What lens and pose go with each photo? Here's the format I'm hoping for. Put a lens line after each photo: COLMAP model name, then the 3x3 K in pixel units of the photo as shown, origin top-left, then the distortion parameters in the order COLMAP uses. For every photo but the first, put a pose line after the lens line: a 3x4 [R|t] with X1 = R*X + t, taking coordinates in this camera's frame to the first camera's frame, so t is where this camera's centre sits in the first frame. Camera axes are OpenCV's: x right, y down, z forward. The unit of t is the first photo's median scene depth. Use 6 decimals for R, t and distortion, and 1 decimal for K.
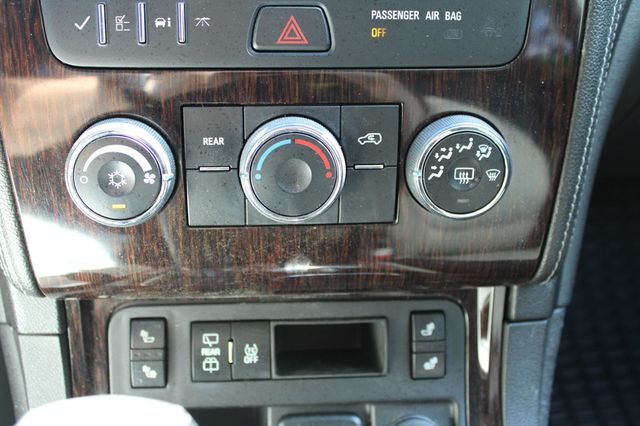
lens RADIAL K [[713.1, 0, 320.0], [0, 713.1, 213.0], [0, 0, 1]] dist [-0.095836, 0.020801]
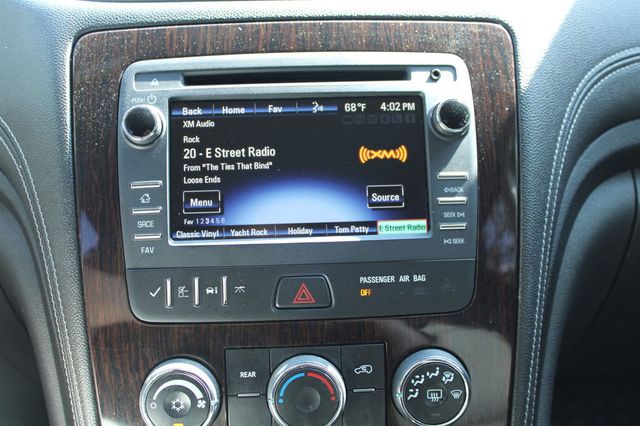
lens RADIAL K [[713.1, 0, 320.0], [0, 713.1, 213.0], [0, 0, 1]] dist [-0.095836, 0.020801]
pose [[0.998600, -0.034742, -0.039885, 0.053125], [0.023188, 0.965265, -0.260242, -0.043392], [0.047541, 0.258953, 0.964719, -0.385569]]
